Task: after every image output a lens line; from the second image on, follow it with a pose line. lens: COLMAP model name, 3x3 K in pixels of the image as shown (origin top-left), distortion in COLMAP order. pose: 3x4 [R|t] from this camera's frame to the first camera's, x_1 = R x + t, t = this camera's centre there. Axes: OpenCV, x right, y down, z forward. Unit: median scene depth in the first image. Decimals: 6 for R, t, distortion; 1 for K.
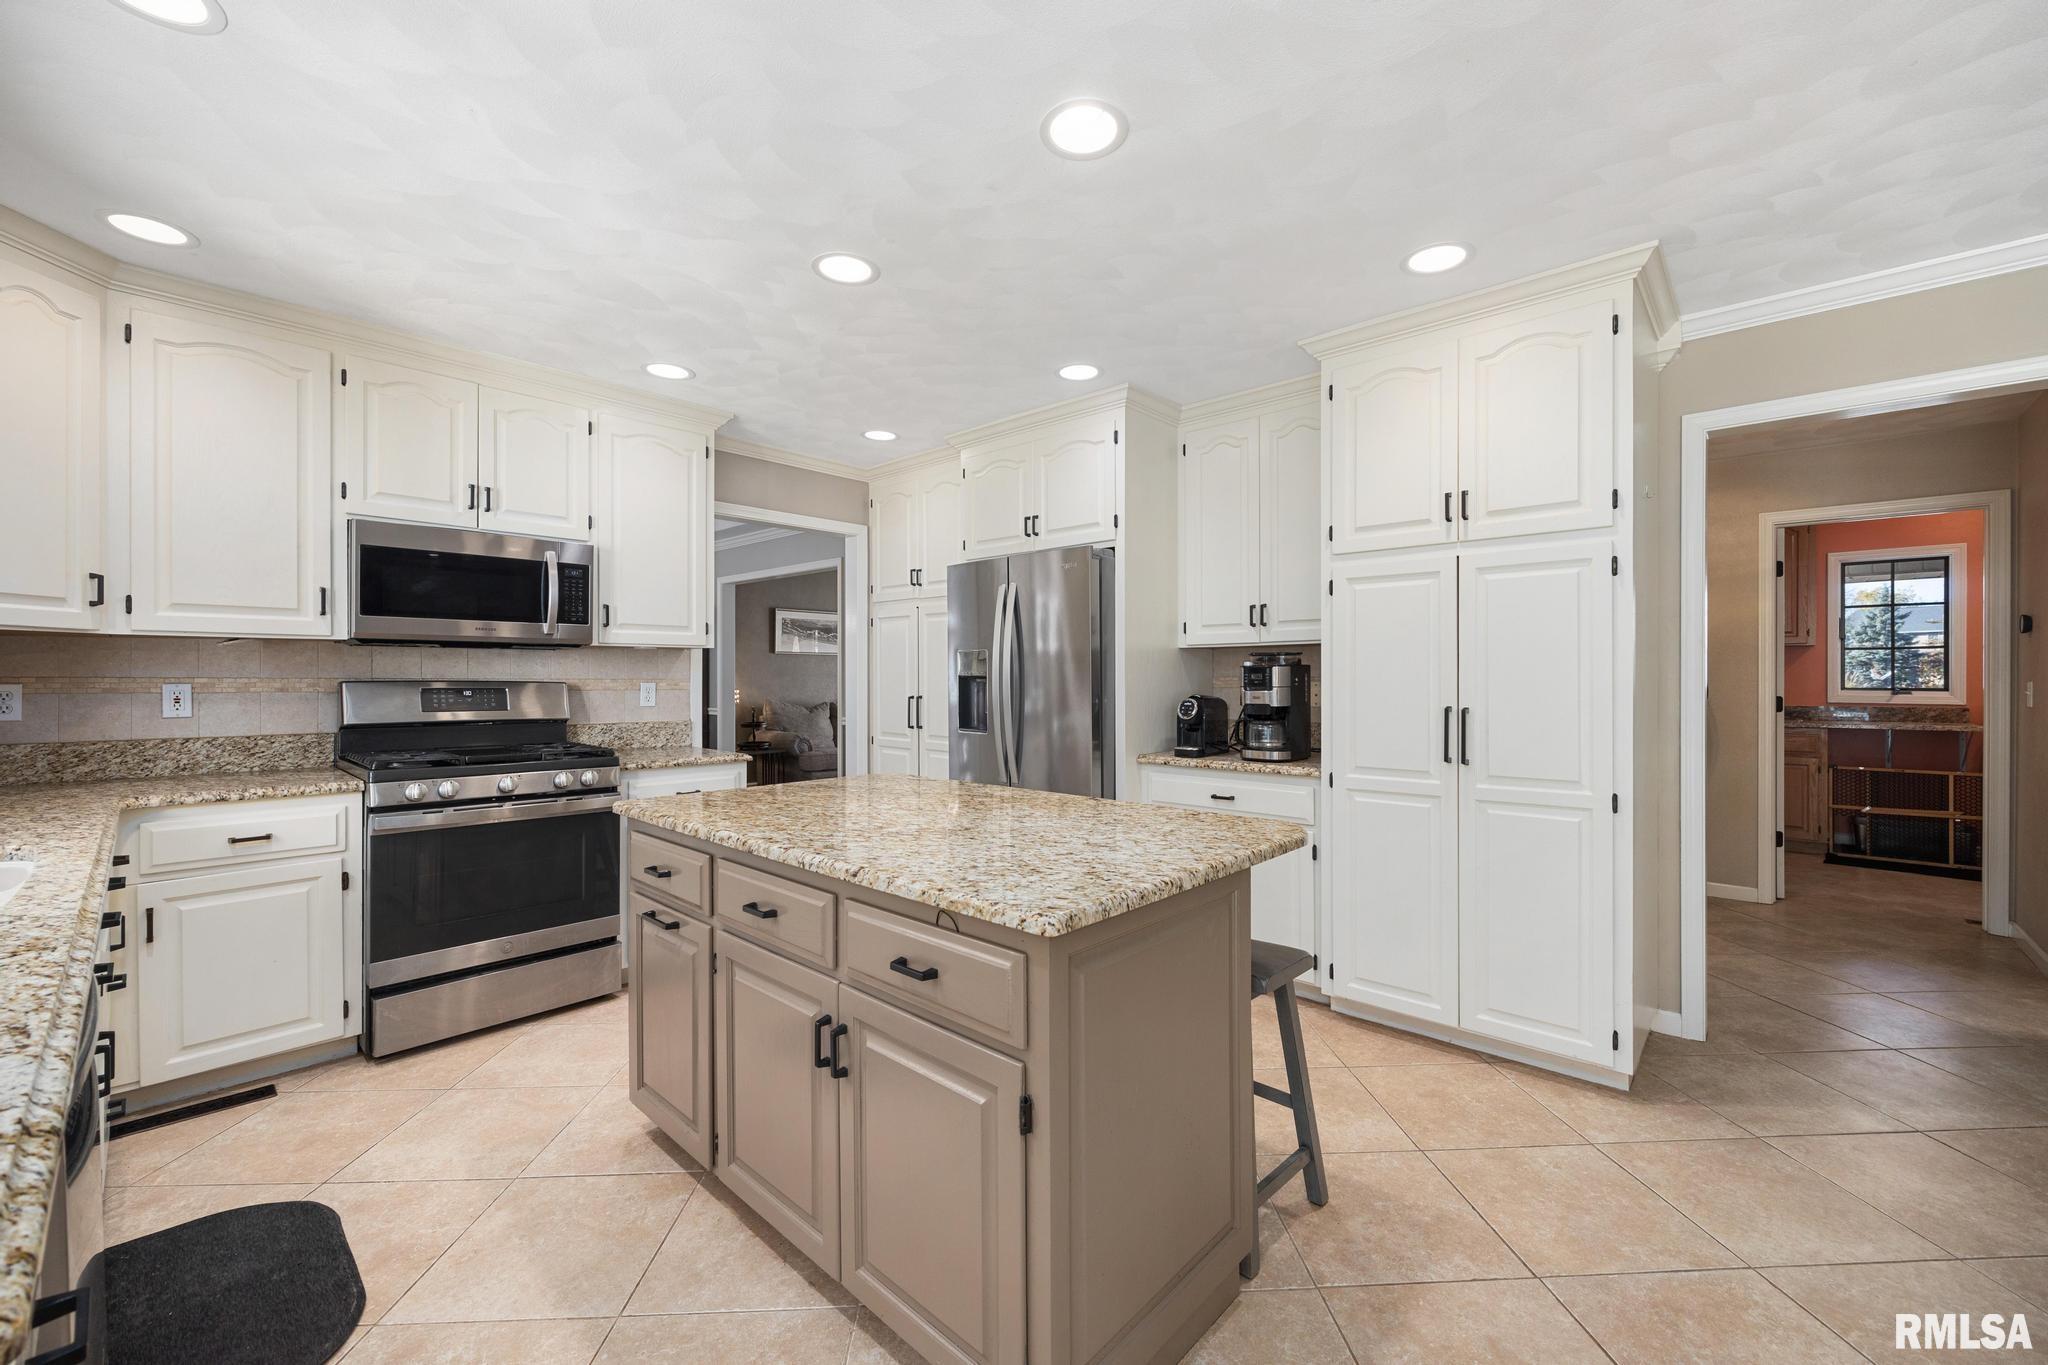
lens RADIAL K [[815.3, 0, 1029.1], [0, 815.3, 681.8], [0, 0, 1]] dist [-0.001657, -0.000152]
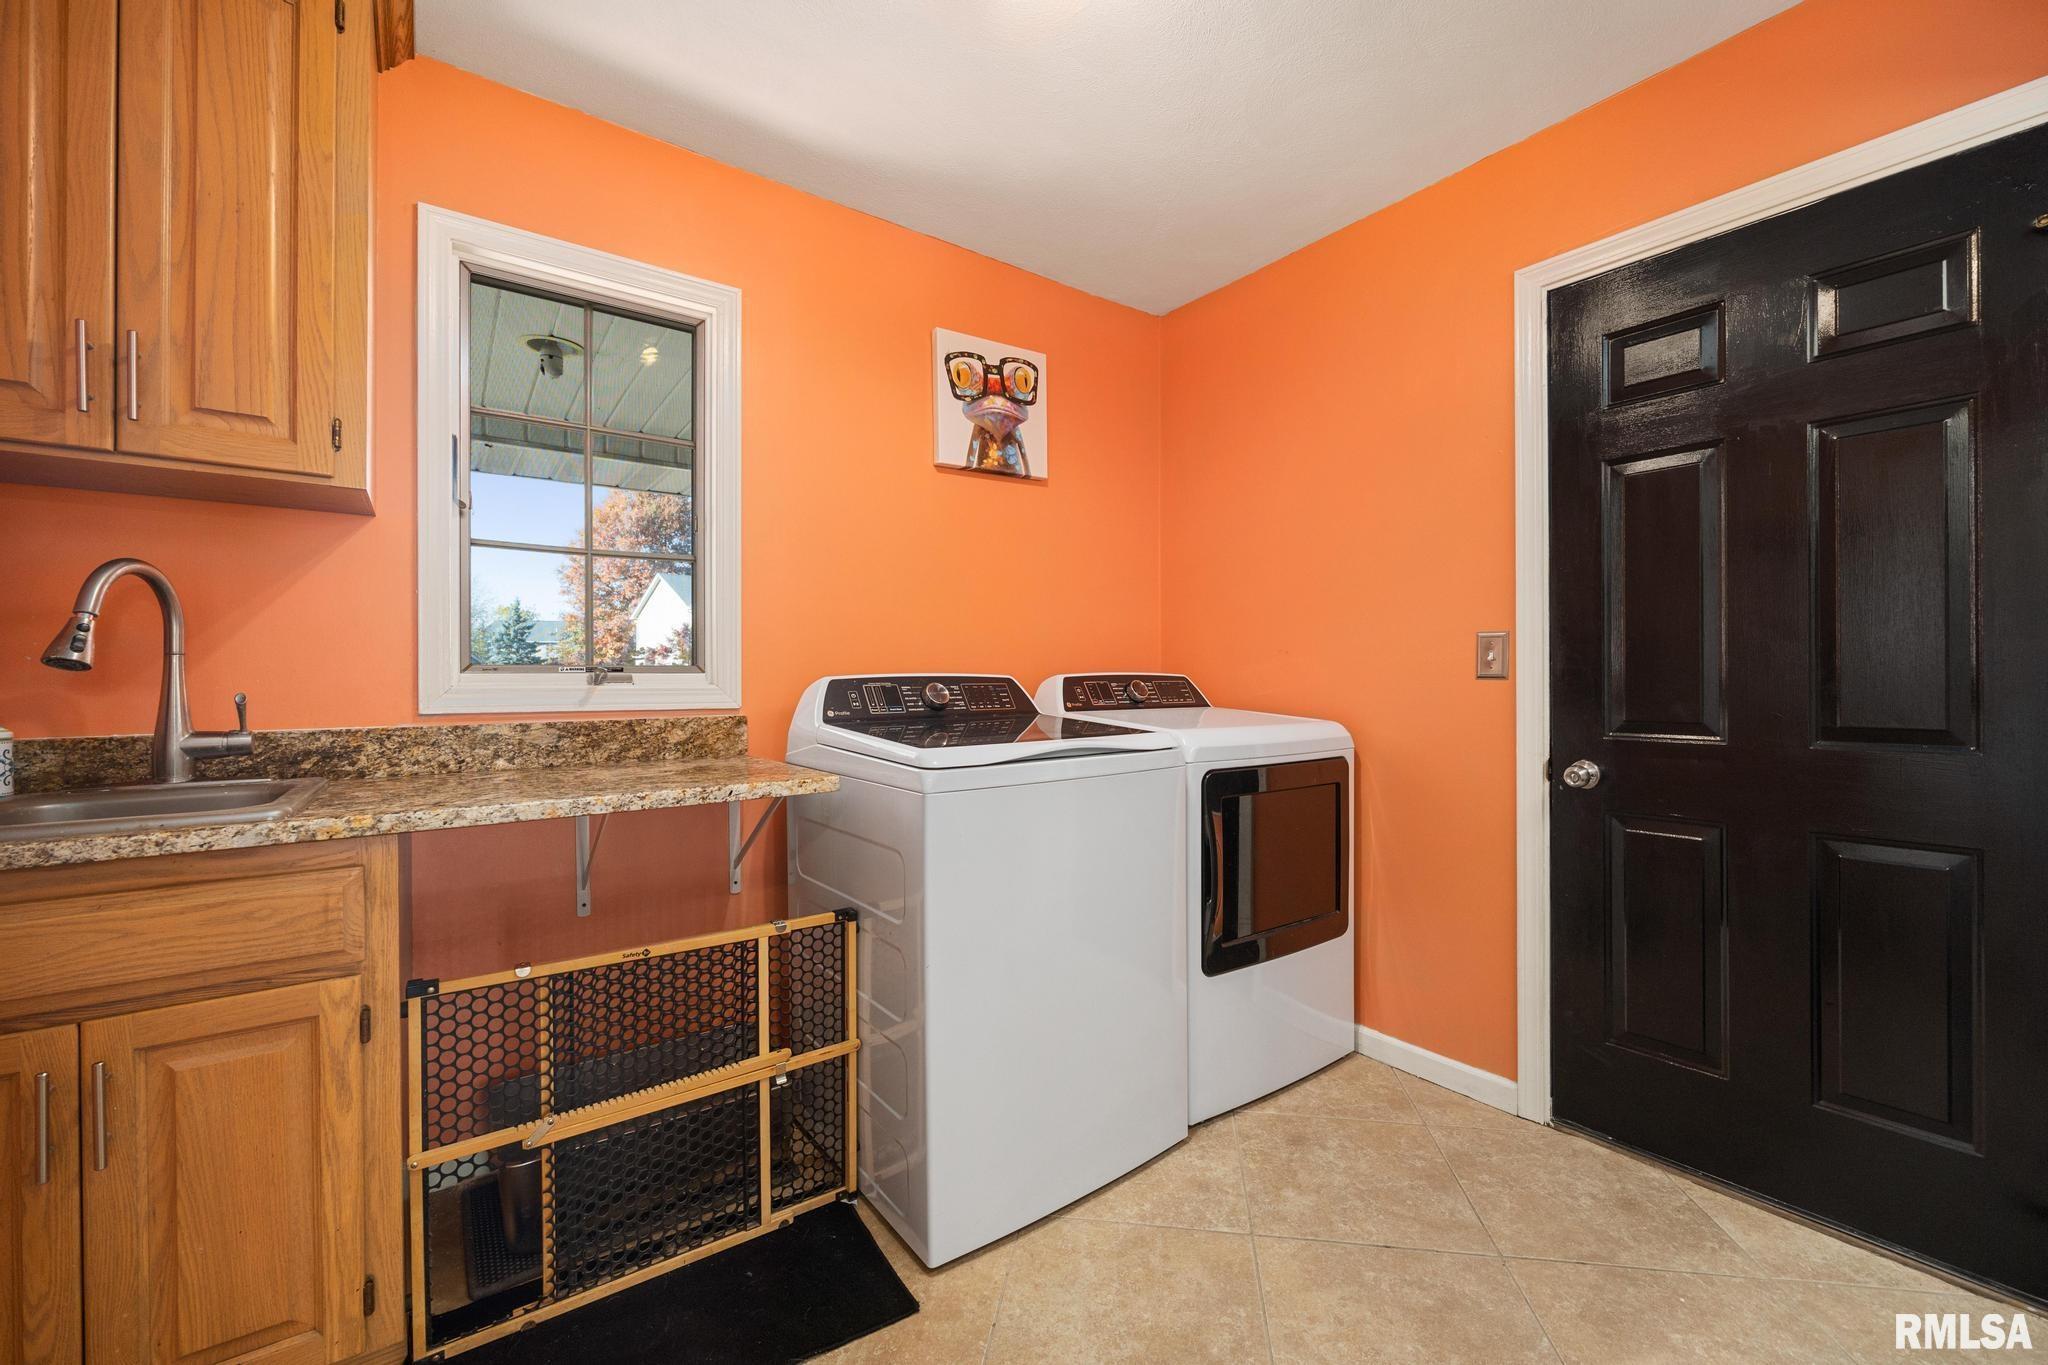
lens RADIAL K [[815.3, 0, 1028.2], [0, 815.3, 681.4], [0, 0, 1]] dist [-0.001657, -0.000152]
pose [[0.196941, -0.001295, 0.980414, 0.787902], [0.006432, 0.999979, 0.000029, 0.016971], [-0.980394, 0.006300, 0.196945, 0.778164]]
